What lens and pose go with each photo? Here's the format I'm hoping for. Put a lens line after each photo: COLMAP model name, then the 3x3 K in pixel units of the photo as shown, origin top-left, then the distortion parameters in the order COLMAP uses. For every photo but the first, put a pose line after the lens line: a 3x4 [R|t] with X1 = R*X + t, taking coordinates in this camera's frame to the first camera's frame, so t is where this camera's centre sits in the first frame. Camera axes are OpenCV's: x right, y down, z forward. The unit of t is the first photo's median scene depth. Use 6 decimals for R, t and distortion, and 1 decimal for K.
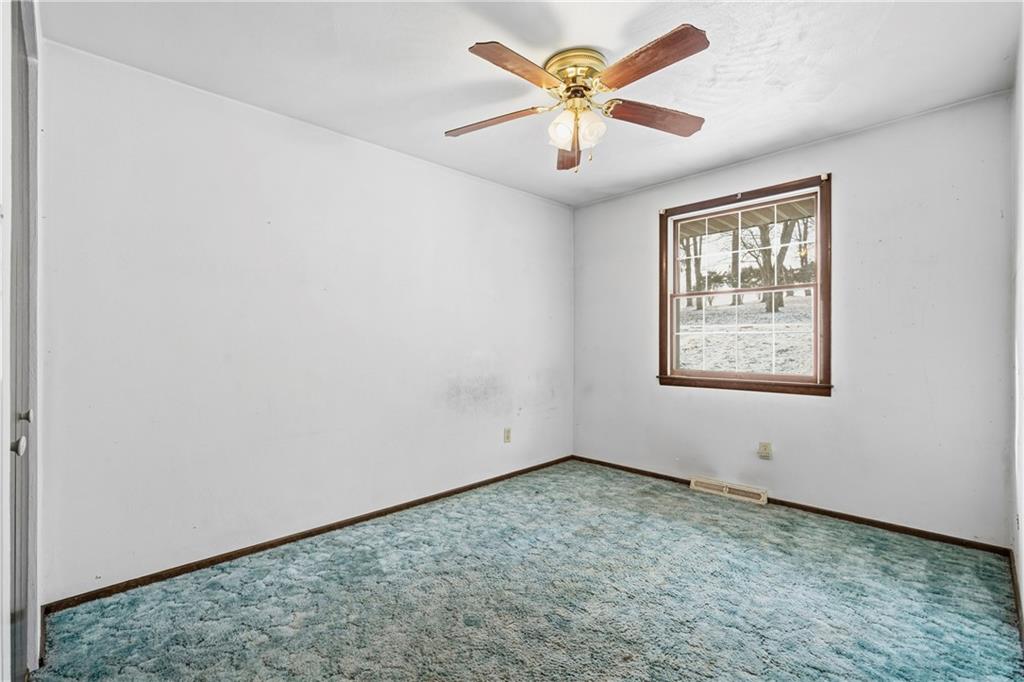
lens RADIAL K [[470.3, 0, 504.2], [0, 470.3, 342.6], [0, 0, 1]] dist [-0.005222, 0.002539]
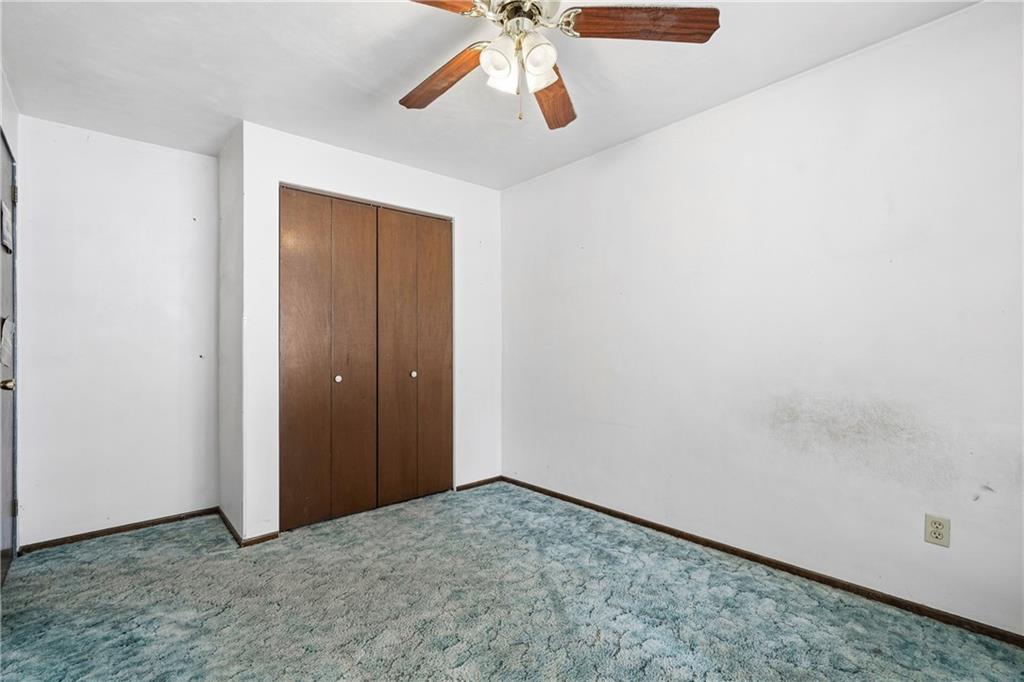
lens RADIAL K [[470.3, 0, 508.7], [0, 470.3, 336.6], [0, 0, 1]] dist [-0.005222, 0.002539]
pose [[-0.048409, -0.010843, -0.998769, 0.749640], [0.007538, 0.999909, -0.011221, -0.003429], [0.998799, -0.008072, -0.048323, 0.841794]]
